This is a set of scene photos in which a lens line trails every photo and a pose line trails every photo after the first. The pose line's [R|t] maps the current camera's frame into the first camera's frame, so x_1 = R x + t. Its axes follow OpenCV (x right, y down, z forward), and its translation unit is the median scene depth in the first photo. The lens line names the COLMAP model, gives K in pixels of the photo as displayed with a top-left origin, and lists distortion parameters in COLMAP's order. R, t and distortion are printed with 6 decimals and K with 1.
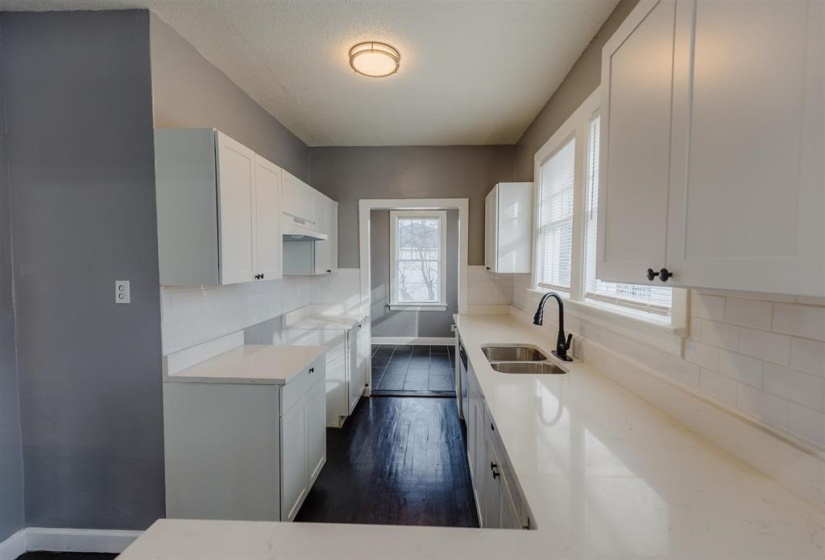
lens RADIAL K [[374.0, 0, 416.9], [0, 374.0, 276.6], [0, 0, 1]] dist [0.009949, -0.001350]
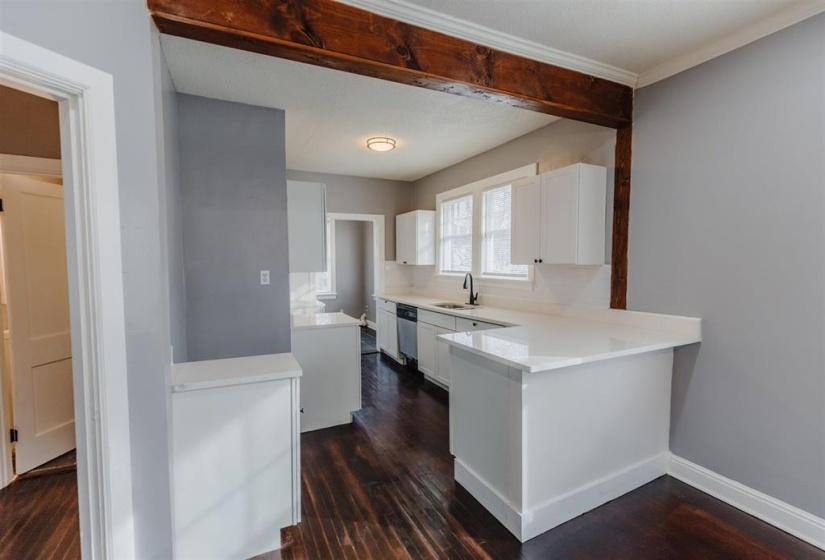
lens RADIAL K [[374.0, 0, 412.1], [0, 374.0, 273.5], [0, 0, 1]] dist [0.009949, -0.001350]
pose [[0.880872, -0.024703, 0.472710, -0.601504], [0.025267, 0.999667, 0.005156, 0.019105], [-0.472680, 0.007402, 0.881203, -0.446346]]
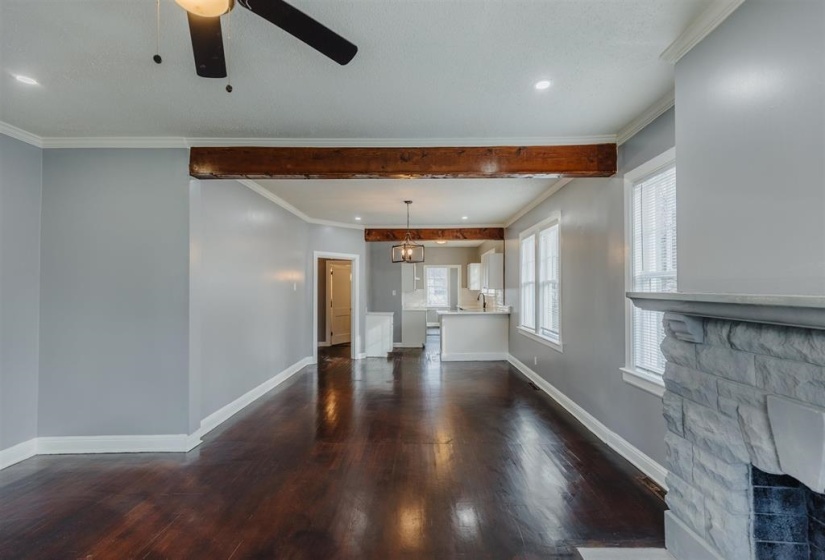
lens RADIAL K [[374.0, 0, 417.0], [0, 374.0, 281.2], [0, 0, 1]] dist [0.009949, -0.001350]
pose [[0.999294, -0.004173, 0.037334, -0.403396], [0.006308, 0.998340, -0.057245, 0.103453], [-0.037033, 0.057440, 0.997662, -2.402682]]
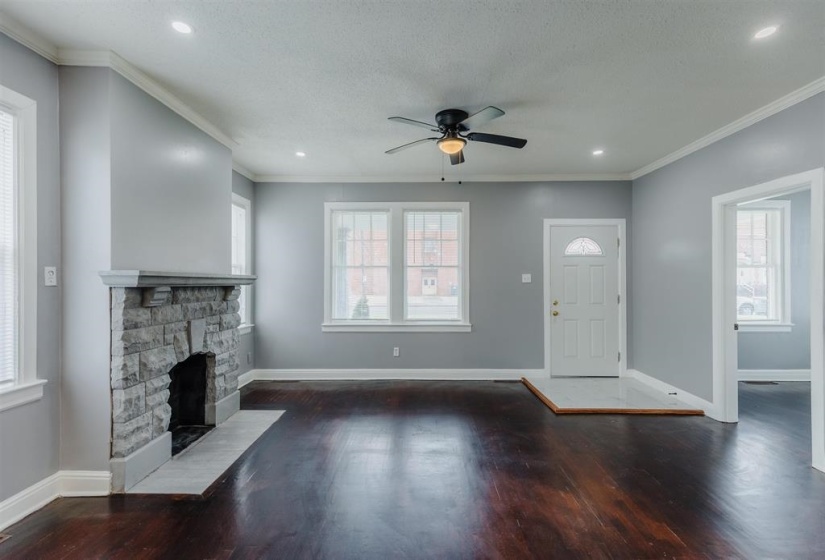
lens RADIAL K [[374.0, 0, 416.3], [0, 374.0, 277.2], [0, 0, 1]] dist [0.009949, -0.001350]
pose [[-0.999289, -0.004342, -0.037454, -0.504219], [-0.005426, 0.999568, 0.028901, 0.075483], [0.037312, 0.029084, -0.998880, -0.934332]]
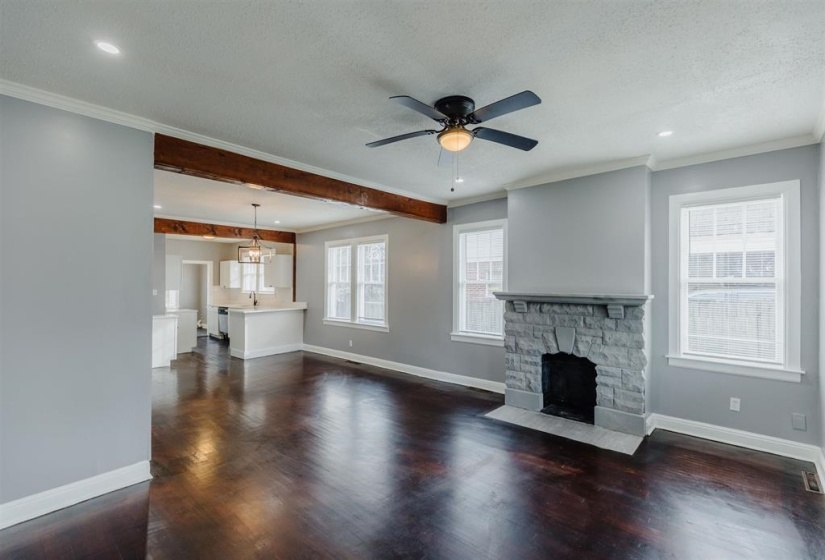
lens RADIAL K [[374.0, 0, 421.2], [0, 374.0, 277.6], [0, 0, 1]] dist [0.009949, -0.001350]
pose [[0.626923, 0.009556, 0.779022, -1.338848], [0.030809, 0.998838, -0.037047, 0.075258], [-0.778472, 0.047227, 0.625901, -2.428610]]
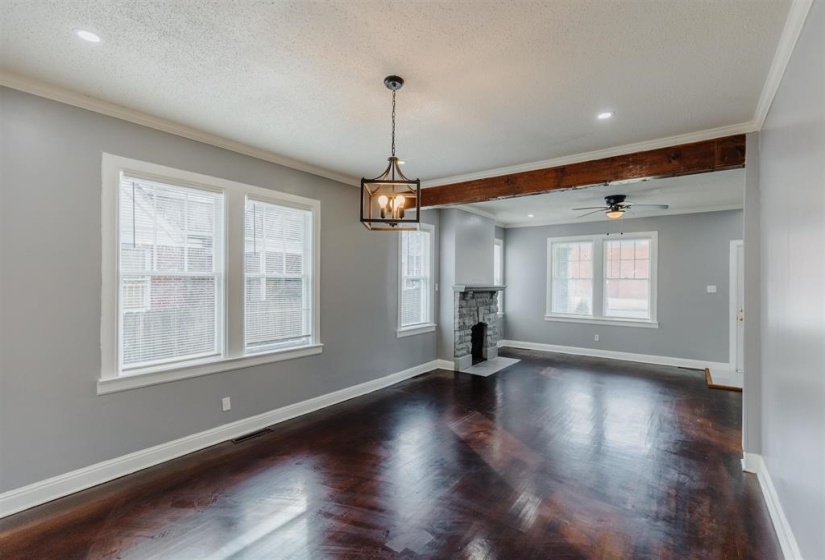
lens RADIAL K [[374.0, 0, 415.3], [0, 374.0, 286.6], [0, 0, 1]] dist [0.009949, -0.001350]
pose [[-0.830550, -0.020576, 0.556564, -0.845225], [0.010430, 0.998568, 0.052480, -0.013283], [-0.556847, 0.049392, -0.829146, 0.050339]]
